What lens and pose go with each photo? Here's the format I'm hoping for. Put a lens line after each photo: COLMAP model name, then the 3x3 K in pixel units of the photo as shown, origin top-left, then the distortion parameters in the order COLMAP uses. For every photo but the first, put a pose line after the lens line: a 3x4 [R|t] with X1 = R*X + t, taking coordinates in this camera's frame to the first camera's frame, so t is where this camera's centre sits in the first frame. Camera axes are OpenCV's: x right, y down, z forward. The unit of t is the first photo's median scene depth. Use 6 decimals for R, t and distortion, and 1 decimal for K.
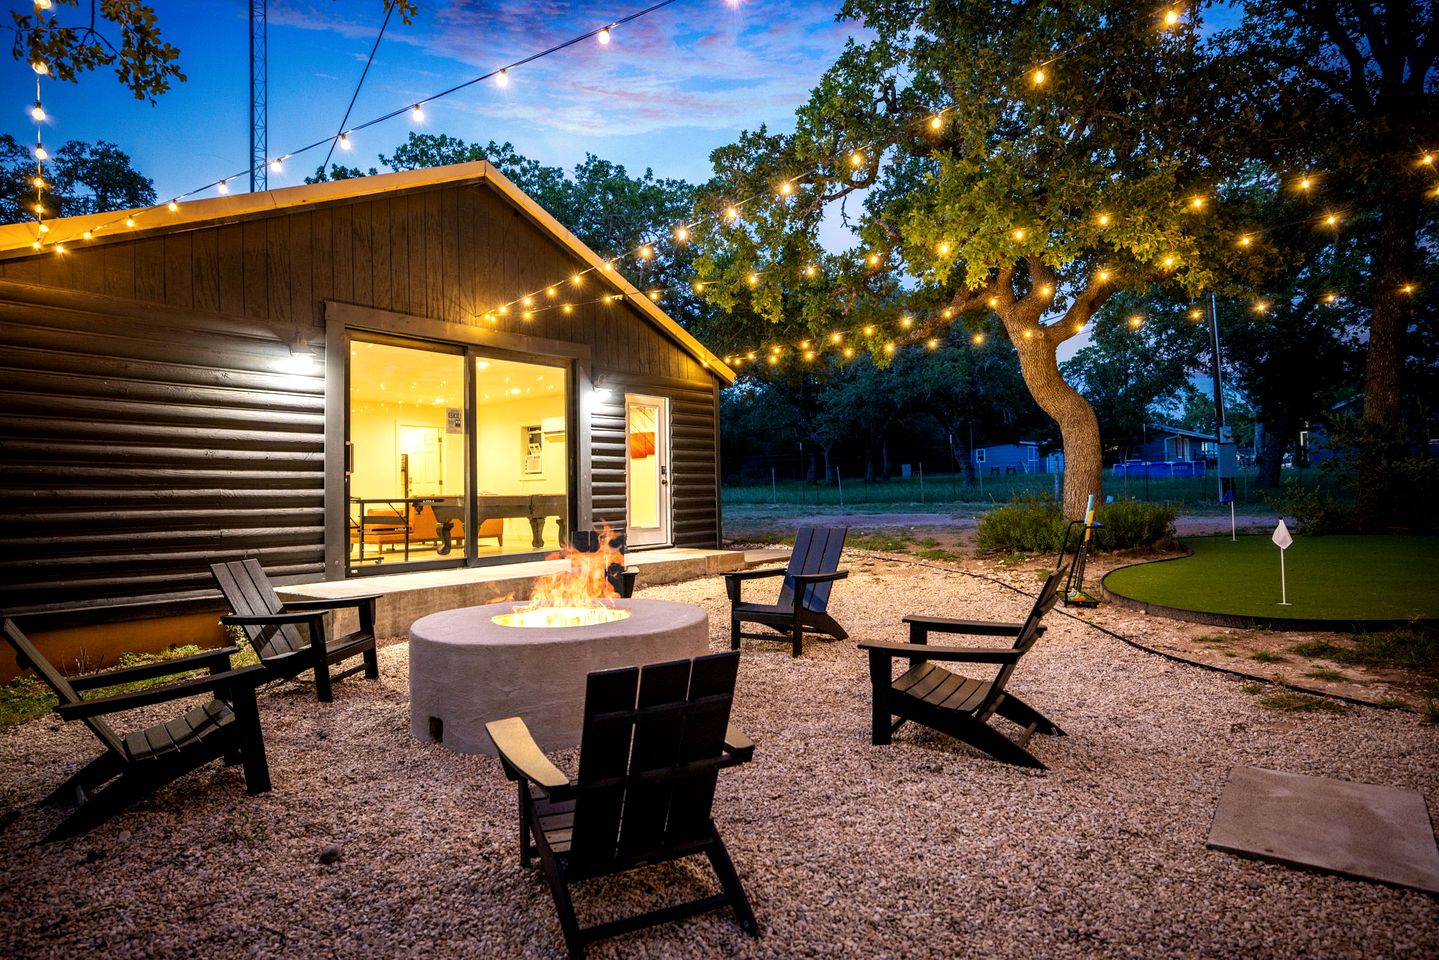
lens RADIAL K [[847.0, 0, 719.5], [0, 847.0, 480.0], [0, 0, 1]] dist [-0.000705, 0.001680]
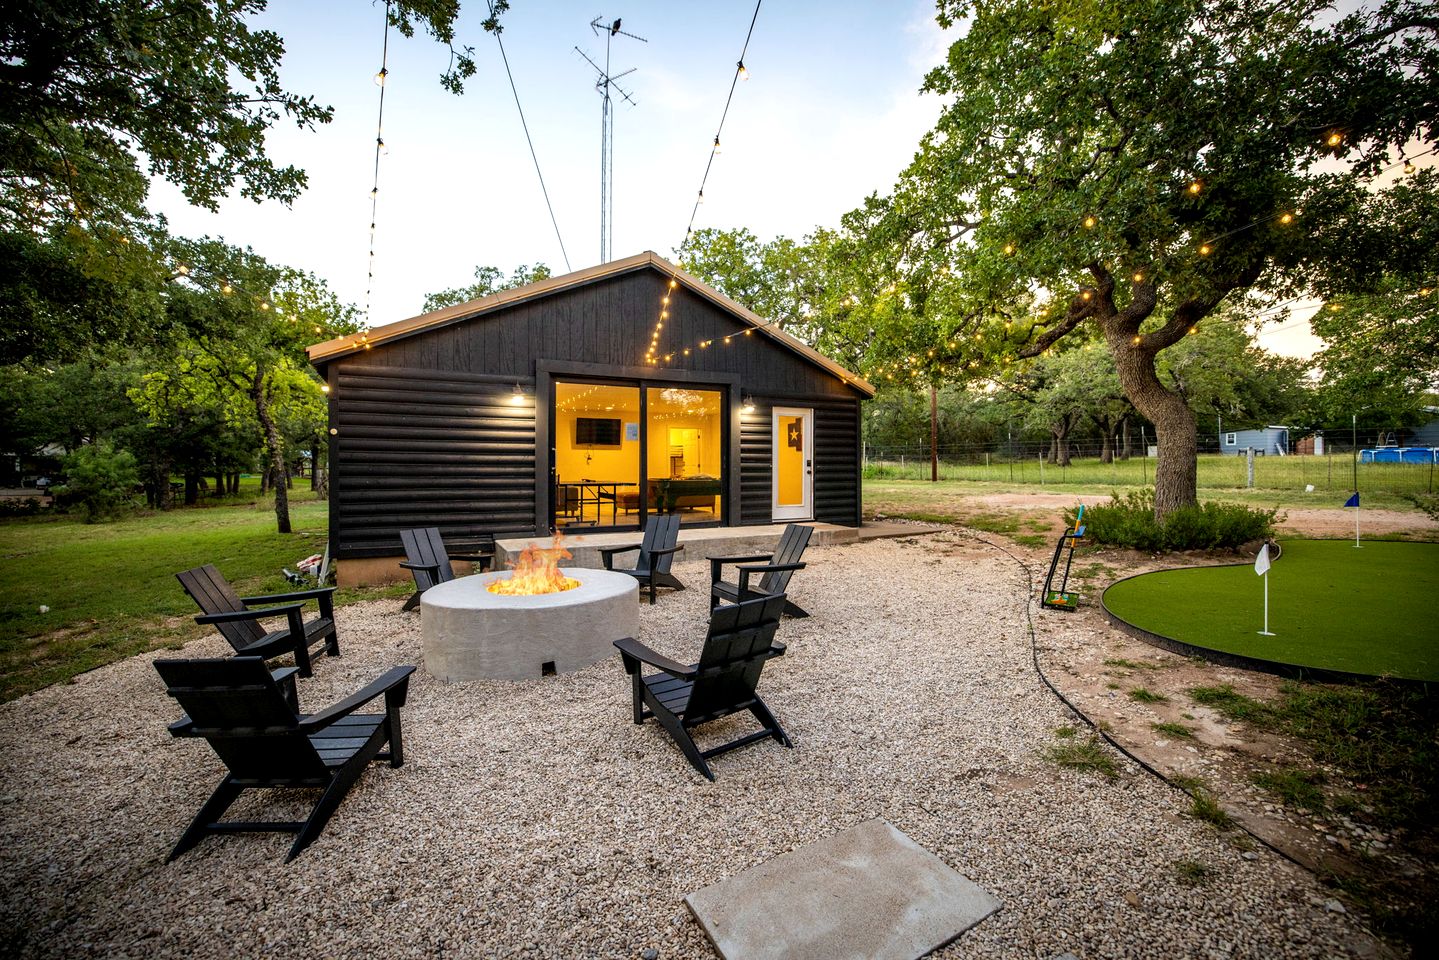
lens RADIAL K [[598.5, 0, 719.5], [0, 598.5, 480.0], [0, 0, 1]] dist [-0.040010, 0.000142]
pose [[0.905730, 0.026423, -0.423030, 0.232193], [-0.008734, 0.999006, 0.043701, -0.028219], [0.423764, -0.035887, 0.905061, 0.100922]]
